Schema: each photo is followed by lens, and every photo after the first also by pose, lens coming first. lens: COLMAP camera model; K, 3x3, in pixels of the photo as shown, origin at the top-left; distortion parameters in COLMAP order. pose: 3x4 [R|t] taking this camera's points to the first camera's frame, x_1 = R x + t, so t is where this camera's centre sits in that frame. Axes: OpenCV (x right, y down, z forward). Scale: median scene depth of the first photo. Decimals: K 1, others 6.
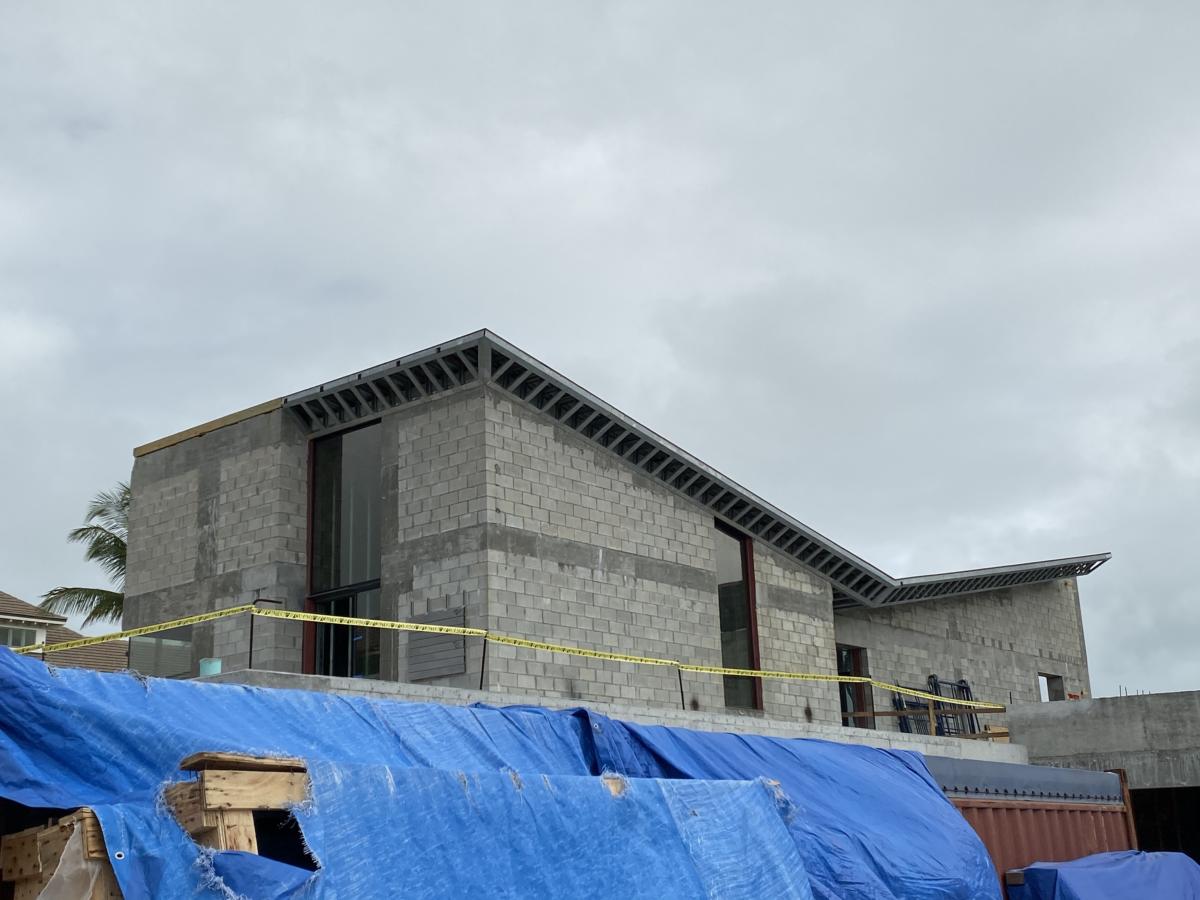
lens RADIAL K [[1444.2, 0, 598.7], [0, 1444.2, 449.5], [0, 0, 1]] dist [0.115468, 0.000000]
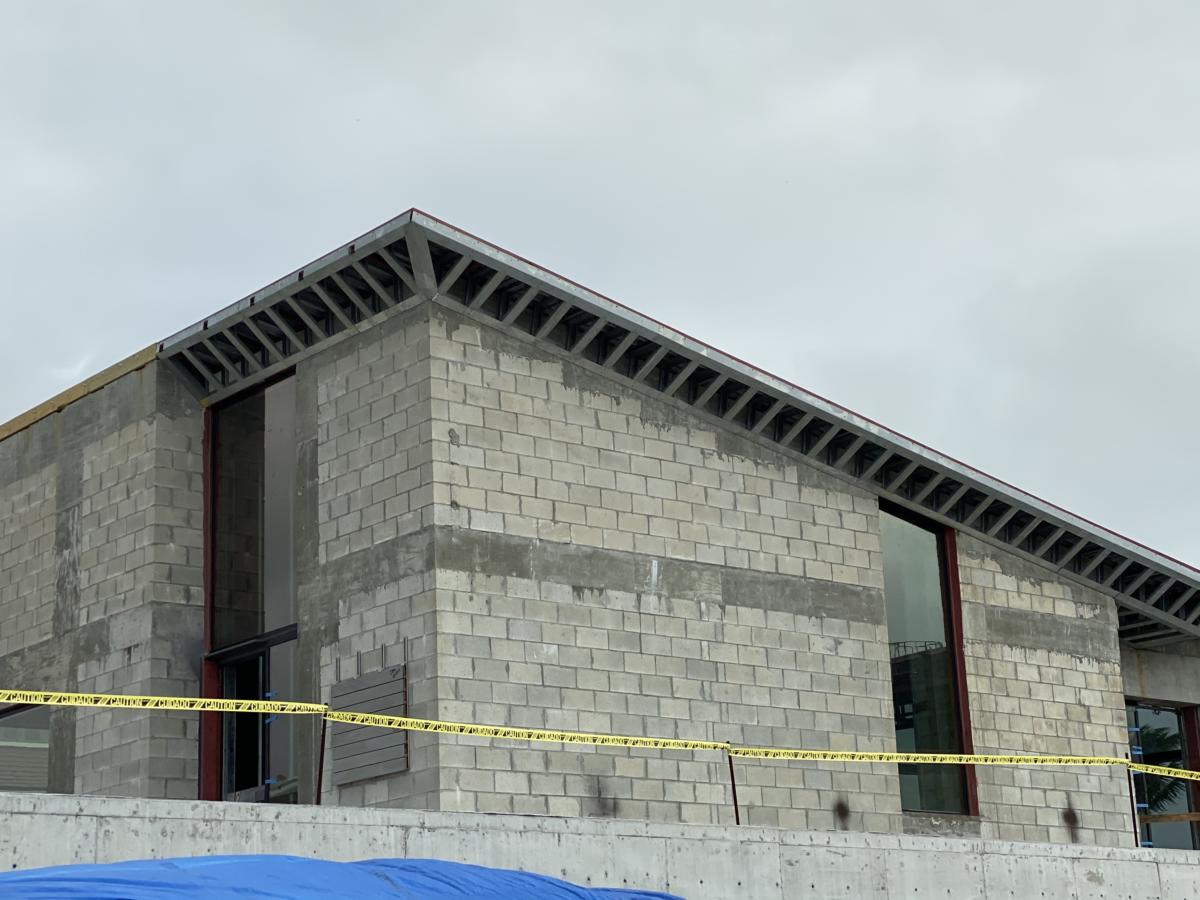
lens RADIAL K [[2238.8, 0, 600.4], [0, 2238.8, 449.3], [0, 0, 1]] dist [0.103298, 0.000000]
pose [[0.982833, -0.054465, -0.176274, 0.142163], [0.057531, 0.998268, 0.012324, 0.009453], [0.175297, -0.022254, 0.984264, 0.070725]]
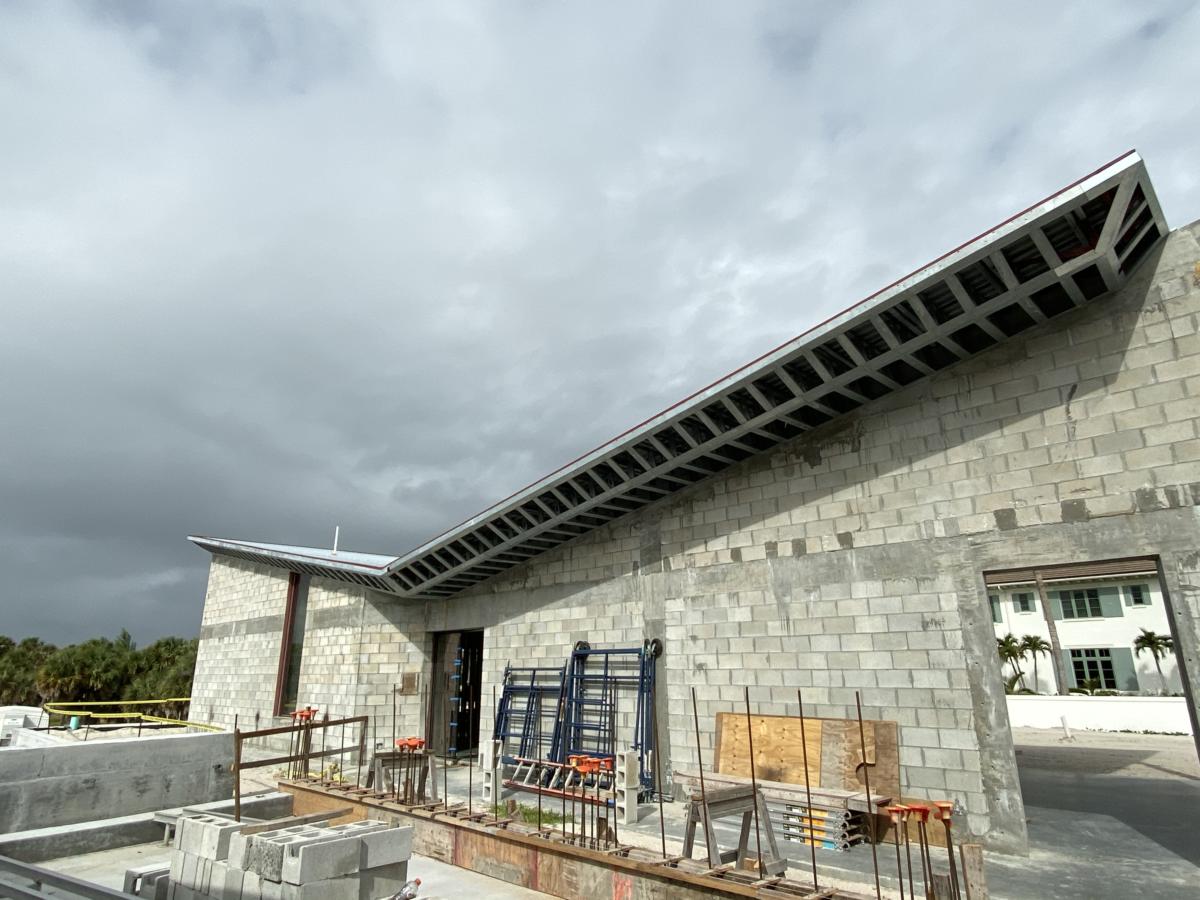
lens RADIAL K [[706.9, 0, 601.6], [0, 706.9, 450.5], [0, 0, 1]] dist [0.048590, 0.000406]
pose [[-0.081050, -0.249217, -0.965050, 0.803773], [0.293911, 0.919206, -0.262062, 0.223005], [0.952390, -0.304879, -0.001254, 1.426494]]
